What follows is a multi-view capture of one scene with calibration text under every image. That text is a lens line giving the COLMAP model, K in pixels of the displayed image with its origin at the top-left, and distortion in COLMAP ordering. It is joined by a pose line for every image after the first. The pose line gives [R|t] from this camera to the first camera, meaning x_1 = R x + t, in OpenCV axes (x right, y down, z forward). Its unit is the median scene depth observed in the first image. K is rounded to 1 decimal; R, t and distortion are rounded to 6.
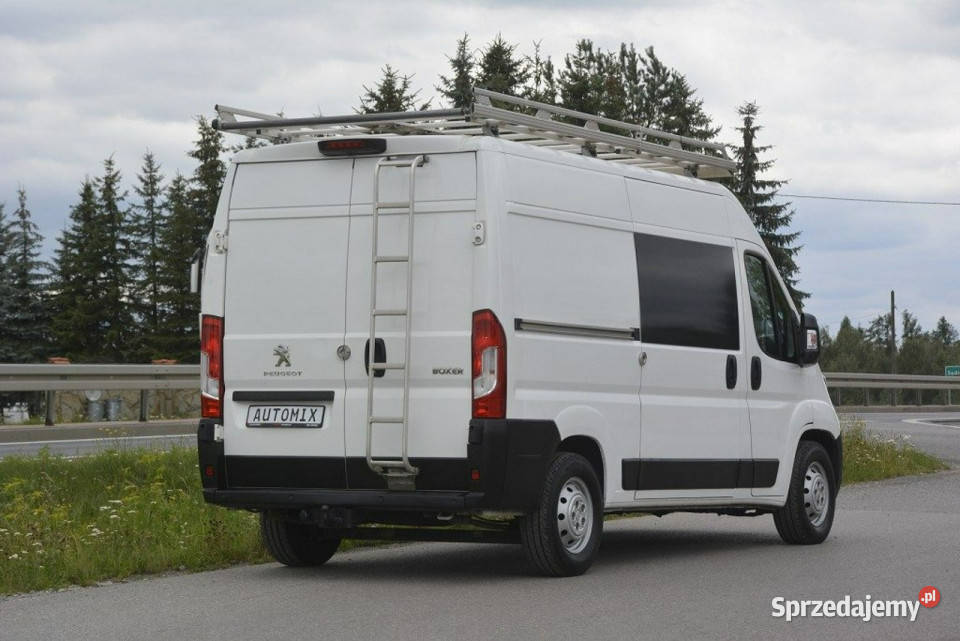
lens RADIAL K [[2523.9, 0, 480.0], [0, 2523.9, 320.5], [0, 0, 1]] dist [0.744466, -0.125787]
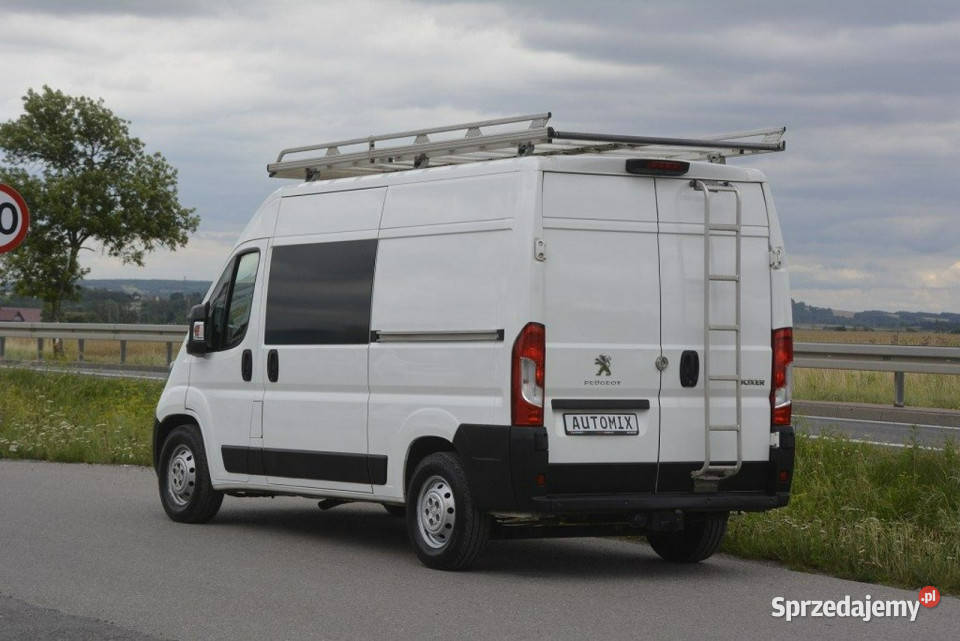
lens RADIAL K [[2523.9, 0, 480.0], [0, 2523.9, 320.5], [0, 0, 1]] dist [0.744466, -0.125787]
pose [[0.456868, 0.010174, 0.889476, -1.001764], [-0.043899, 0.998974, 0.011121, -0.013194], [-0.888451, -0.044128, 0.456846, 0.573007]]
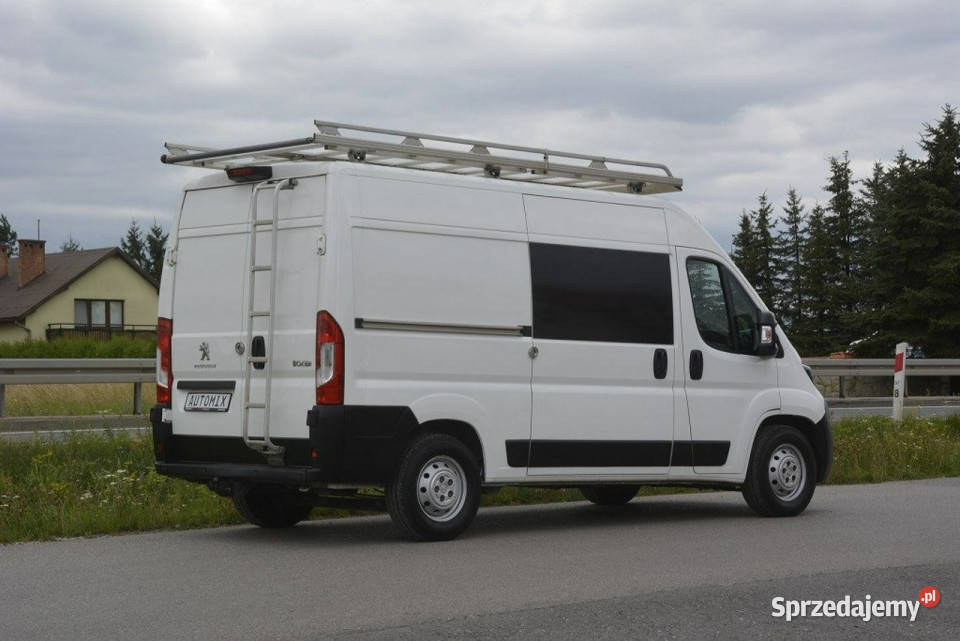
lens RADIAL K [[2003.7, 0, 480.0], [0, 2003.7, 320.5], [0, 0, 1]] dist [0.511477, 0.214810]
pose [[0.948390, -0.009164, -0.316973, 0.342949], [0.008589, 0.999958, -0.003209, 0.003568], [0.316989, 0.000320, 0.948429, 0.138644]]
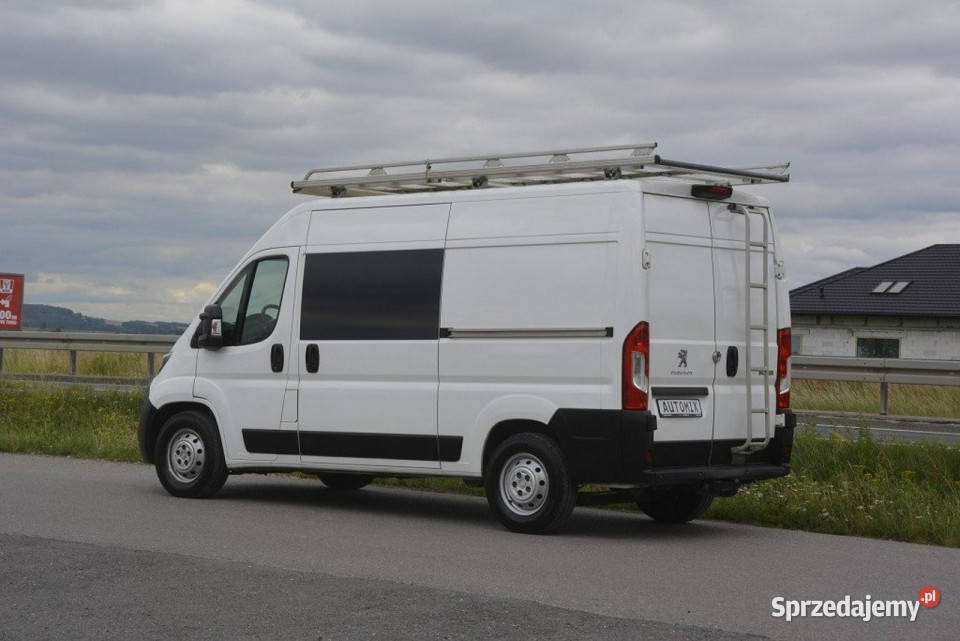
lens RADIAL K [[2003.7, 0, 480.0], [0, 2003.7, 320.5], [0, 0, 1]] dist [0.511477, 0.214810]
pose [[0.156792, 0.015849, 0.987504, -1.034375], [-0.052020, 0.998616, -0.007767, 0.008395], [-0.986261, -0.050152, 0.157400, 0.936832]]
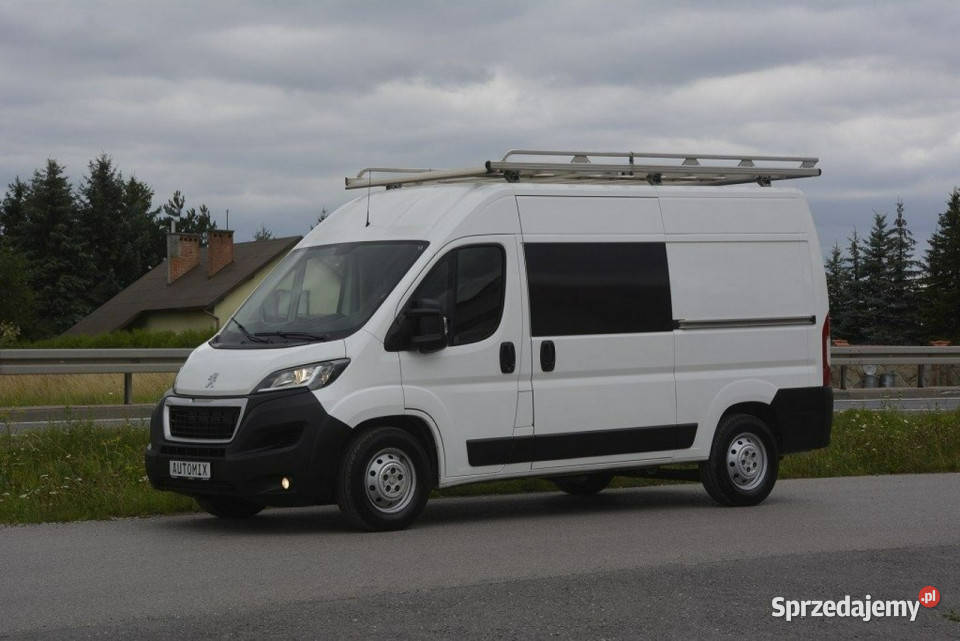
lens RADIAL K [[2181.6, 0, 480.0], [0, 2181.6, 320.5], [0, 0, 1]] dist [0.434315, 0.014334]
pose [[-0.937306, 0.016116, 0.348134, -0.348573], [0.004498, 0.999406, -0.034157, 0.043351], [-0.348478, -0.030450, -0.936822, 2.191448]]
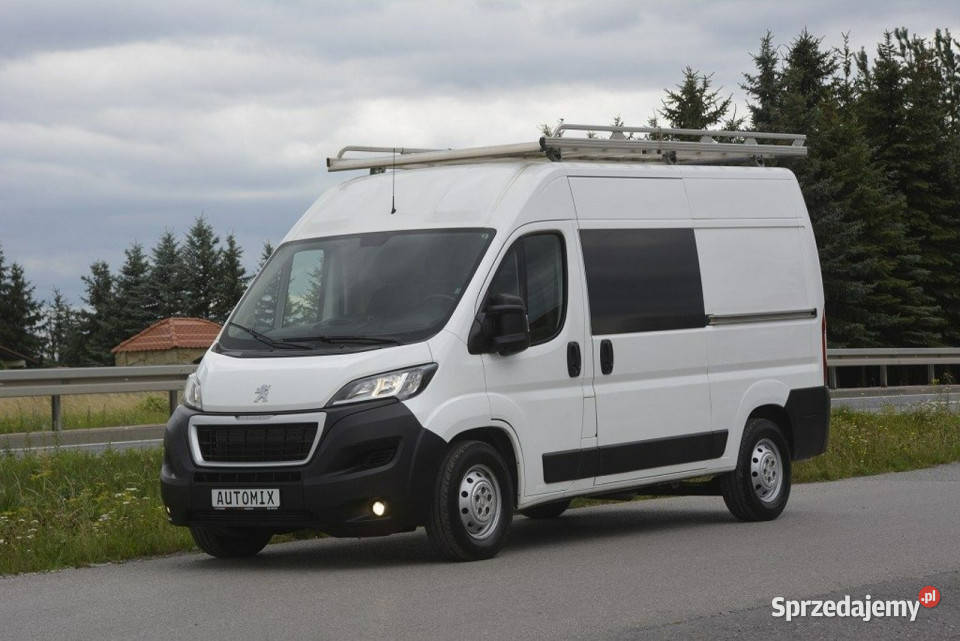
lens RADIAL K [[2523.9, 0, 480.0], [0, 2523.9, 320.5], [0, 0, 1]] dist [0.744466, -0.125787]
pose [[-0.994999, 0.039022, 0.091945, -0.057075], [0.035814, 0.998699, -0.036287, 0.046475], [-0.093242, -0.032813, -0.995103, 2.277138]]
